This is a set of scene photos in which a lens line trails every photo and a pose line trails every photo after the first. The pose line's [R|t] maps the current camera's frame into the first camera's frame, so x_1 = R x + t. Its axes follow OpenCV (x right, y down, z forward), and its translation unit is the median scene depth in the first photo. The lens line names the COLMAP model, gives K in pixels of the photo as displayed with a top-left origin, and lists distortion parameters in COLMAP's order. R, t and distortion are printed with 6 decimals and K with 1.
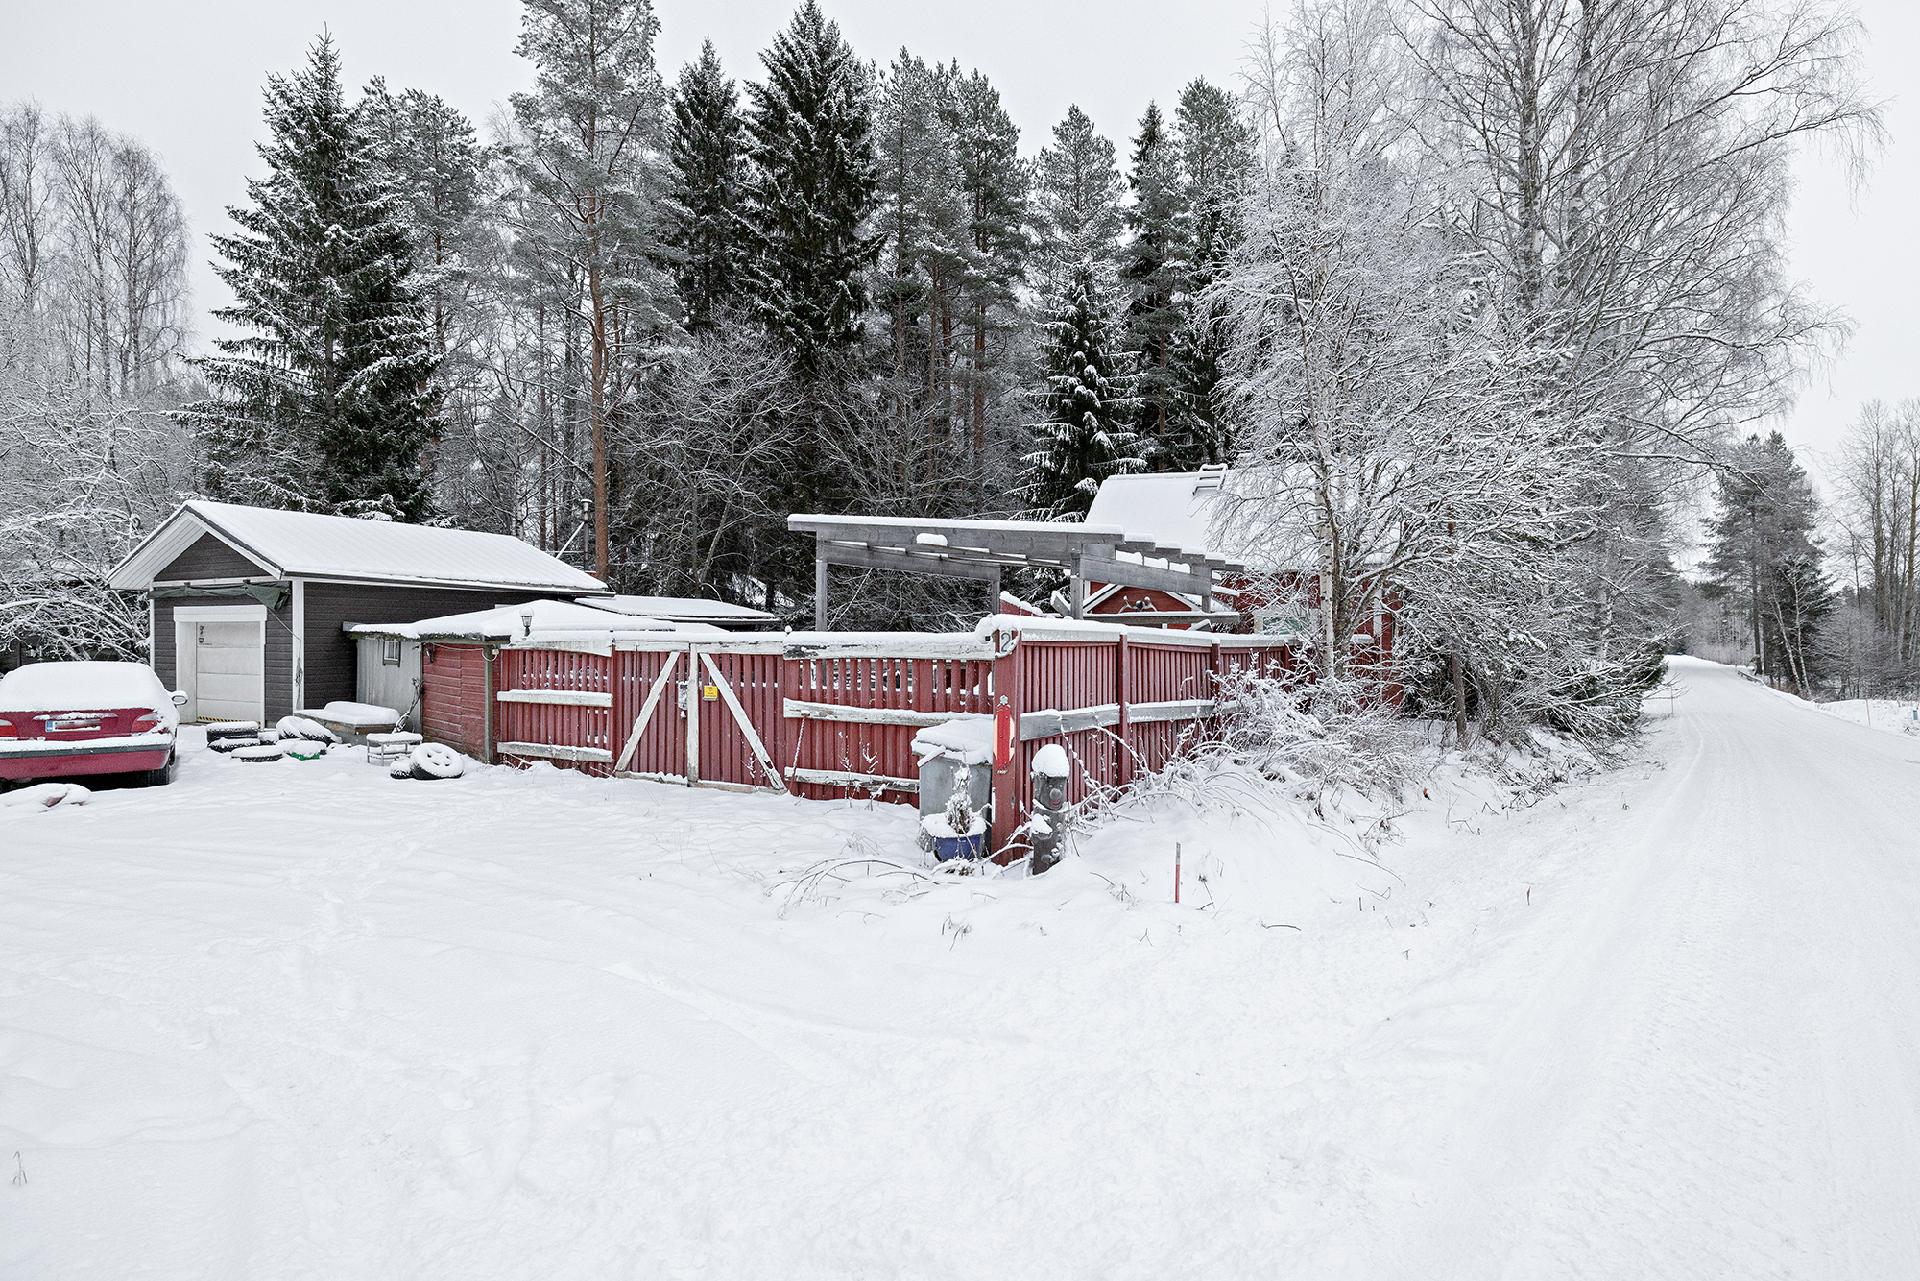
lens RADIAL K [[965.1, 0, 964.6], [0, 965.1, 642.6], [0, 0, 1]] dist [-0.002604, 0.004324]
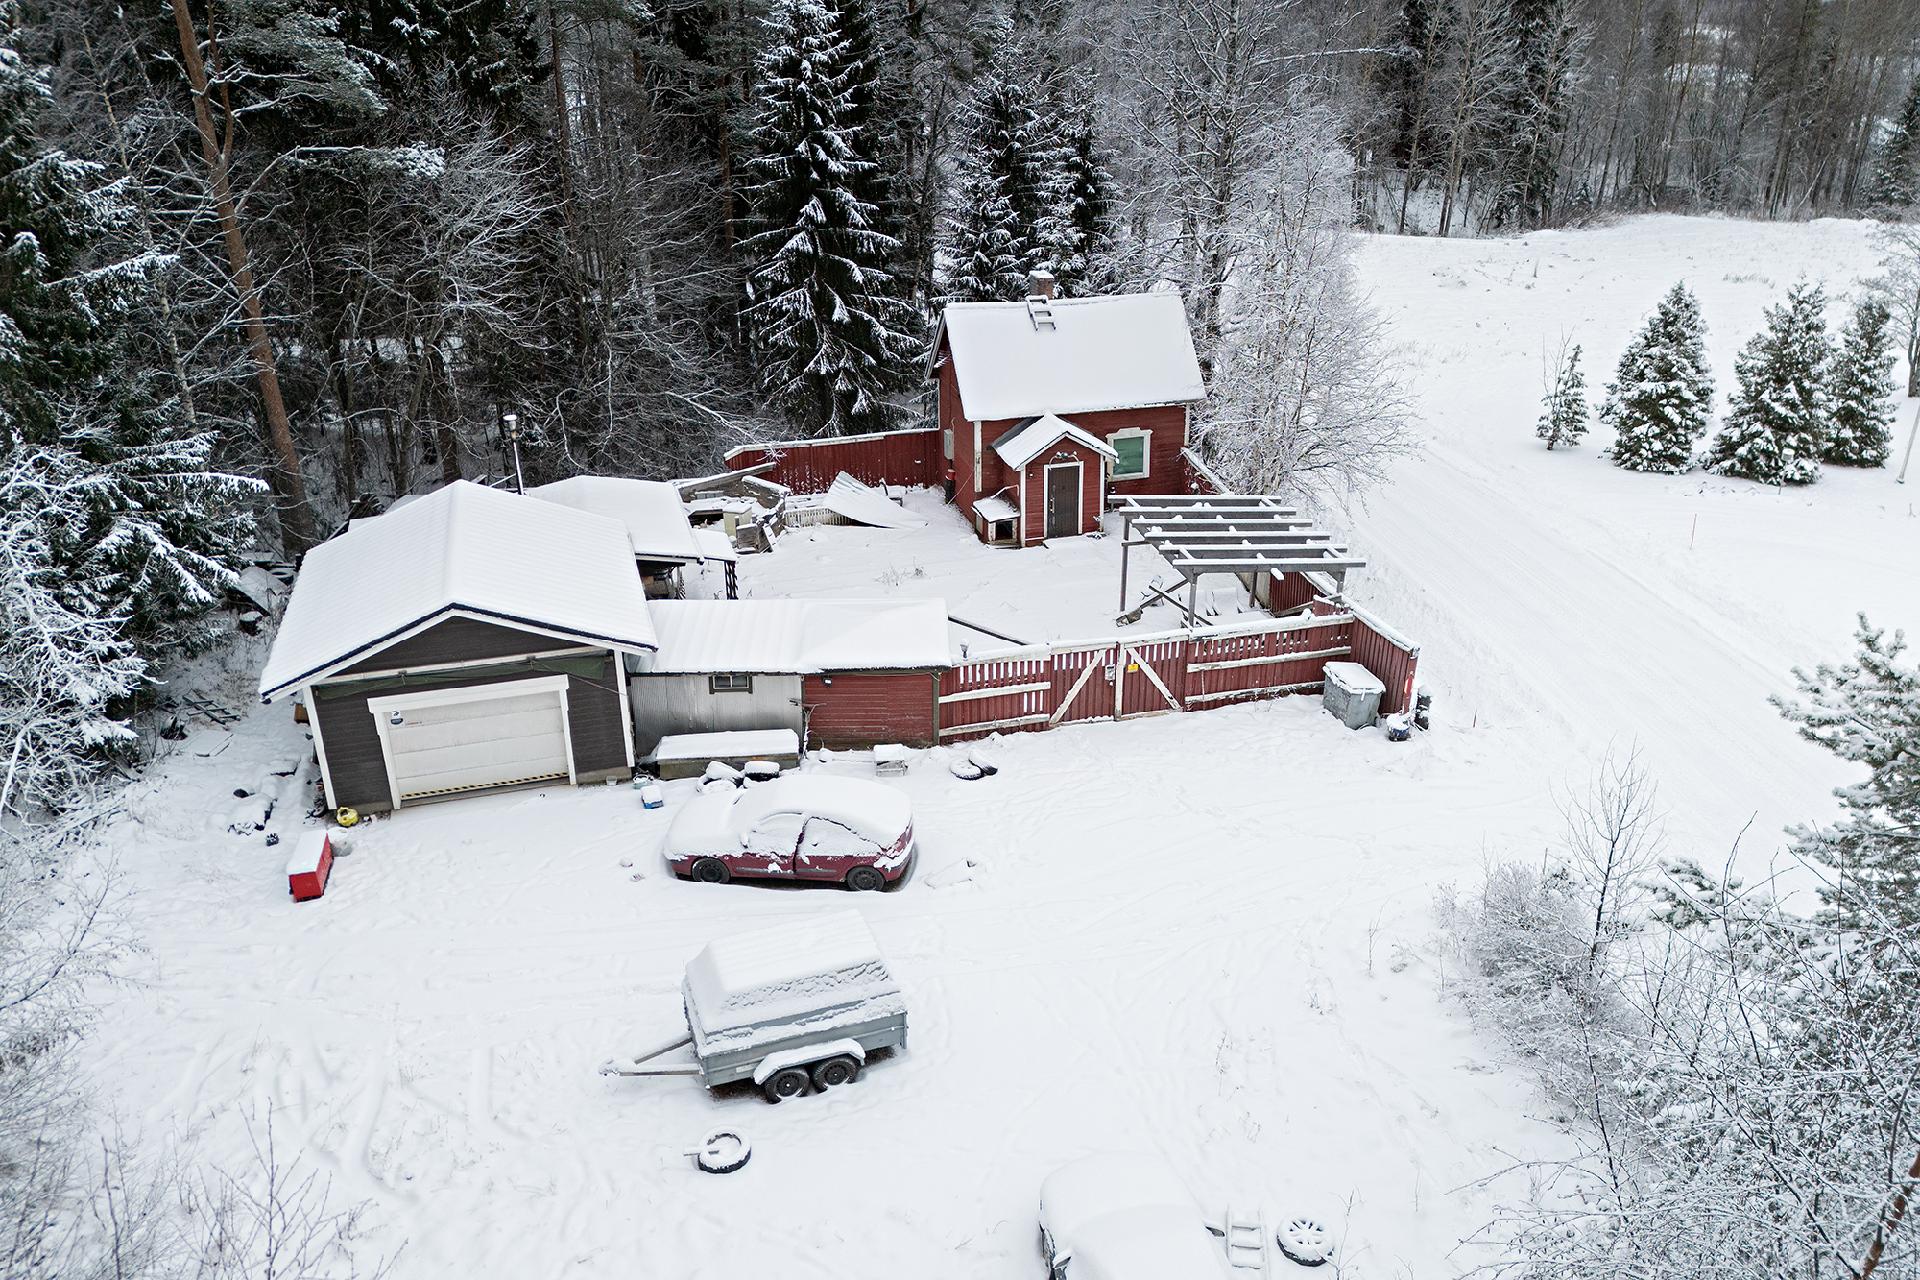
lens RADIAL K [[1434.0, 0, 960.0], [0, 1434.0, 640.0], [0, 0, 1]] dist [0.061504, -0.093056]
pose [[0.709384, -0.299515, 0.638017, -1.361853], [0.009294, 0.909112, 0.416447, -0.686410], [-0.704761, -0.289491, 0.647693, -0.260985]]
